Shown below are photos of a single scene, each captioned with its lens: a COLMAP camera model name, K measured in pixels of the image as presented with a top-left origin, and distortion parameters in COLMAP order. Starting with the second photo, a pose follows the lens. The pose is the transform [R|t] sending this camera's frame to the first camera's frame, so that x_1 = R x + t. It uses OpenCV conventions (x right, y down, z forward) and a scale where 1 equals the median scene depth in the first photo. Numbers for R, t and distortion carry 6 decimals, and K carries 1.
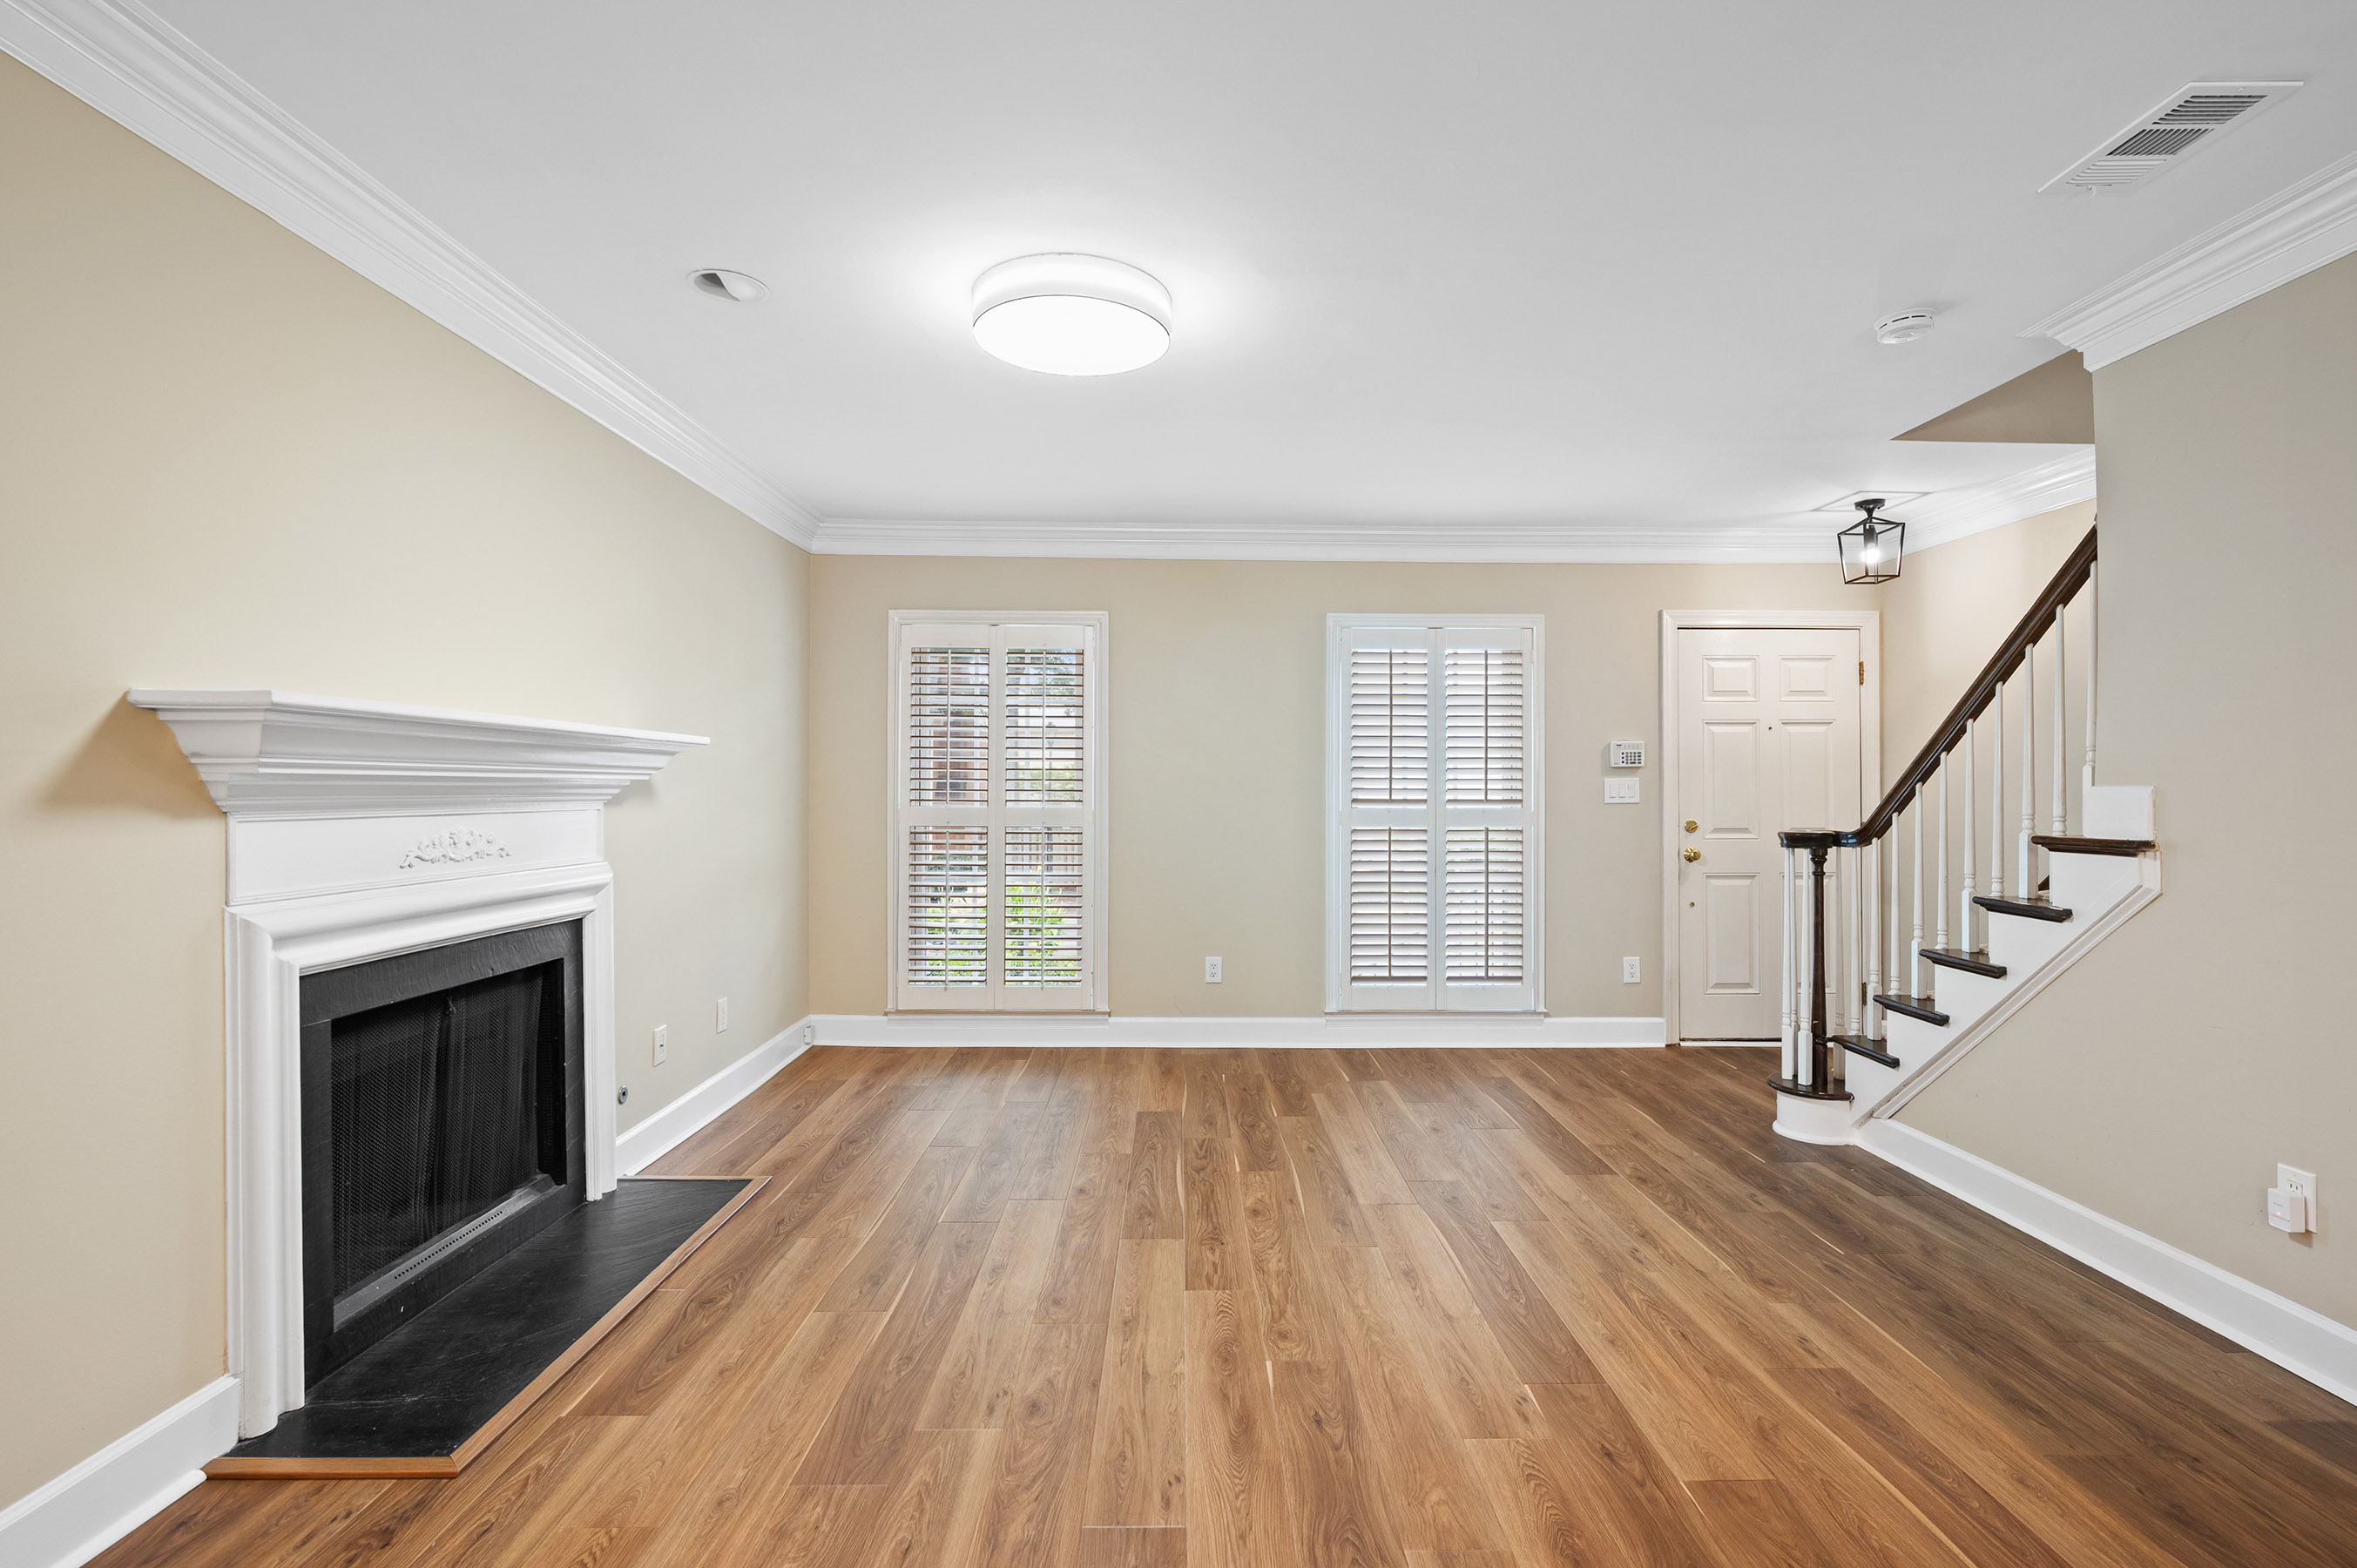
lens RADIAL K [[1092.2, 0, 1179.8], [0, 1092.2, 786.5], [0, 0, 1]] dist [-0.000698, 0.000004]
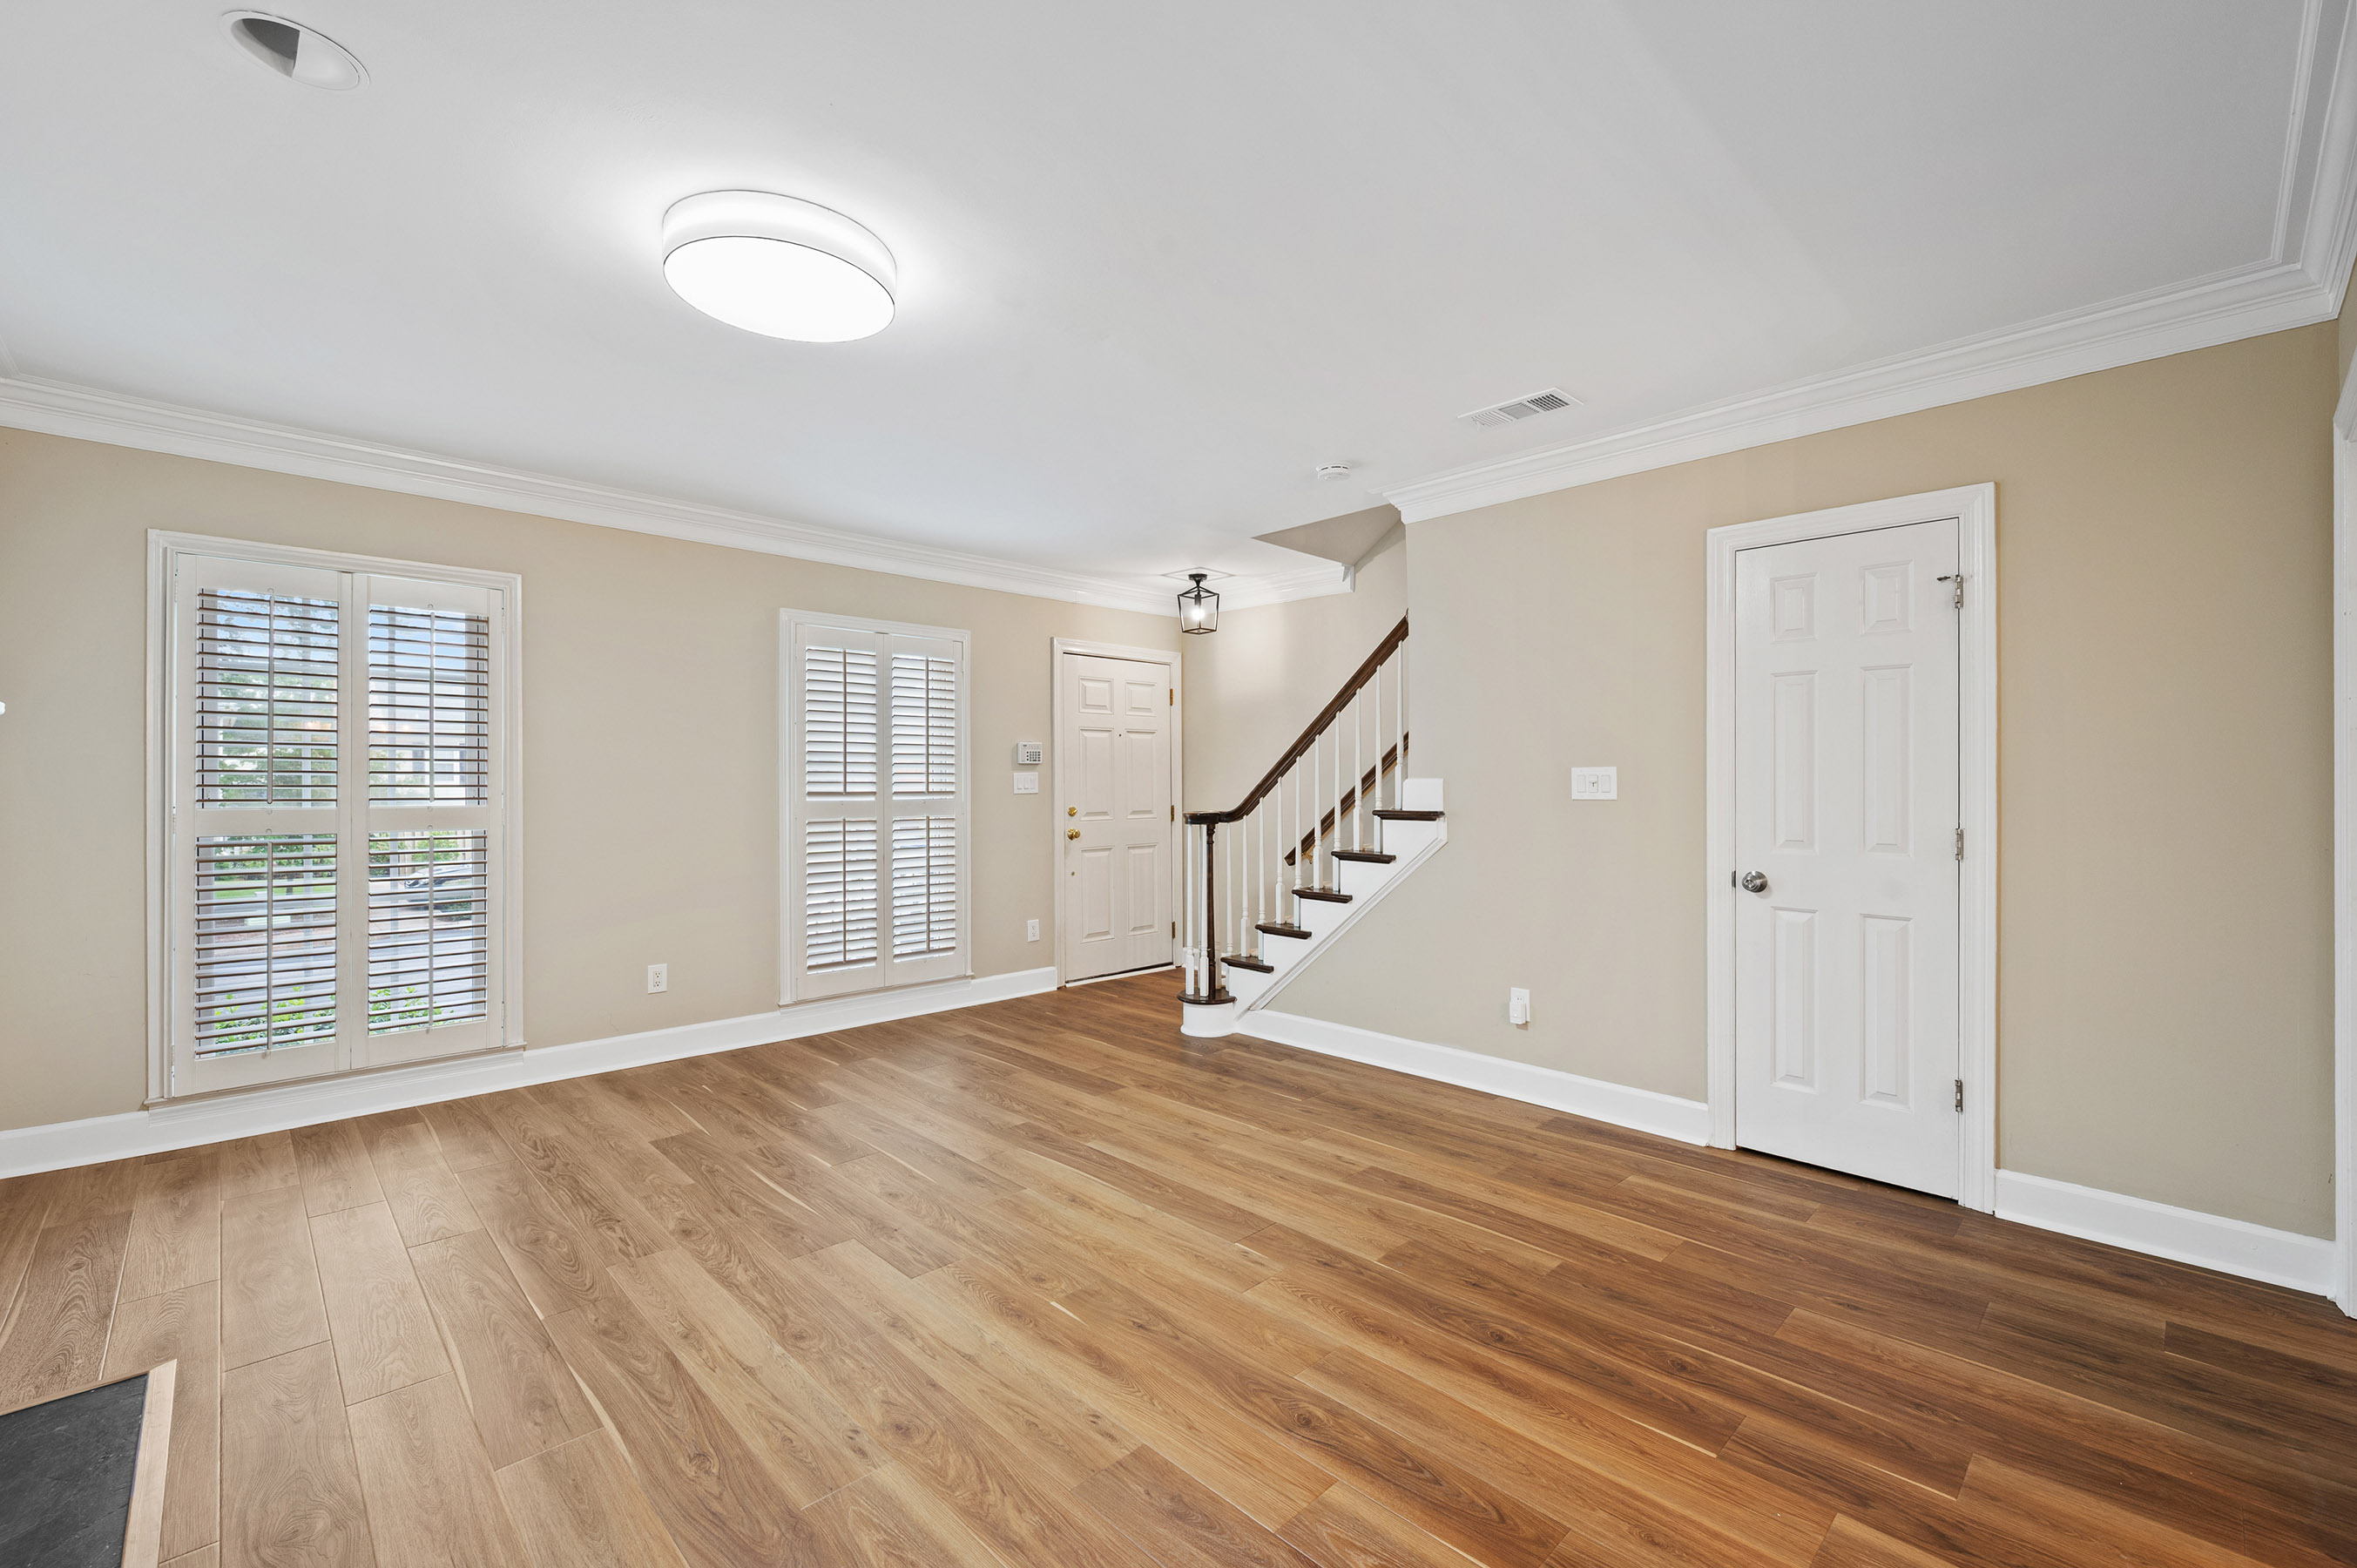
lens RADIAL K [[997.9, 0, 1178.2], [0, 997.9, 783.0], [0, 0, 1]] dist [0.000308, -0.000483]
pose [[0.722966, -0.003959, 0.690872, -0.330195], [0.002161, 0.999992, 0.003469, 0.000183], [-0.690880, -0.001015, 0.722968, 0.118734]]
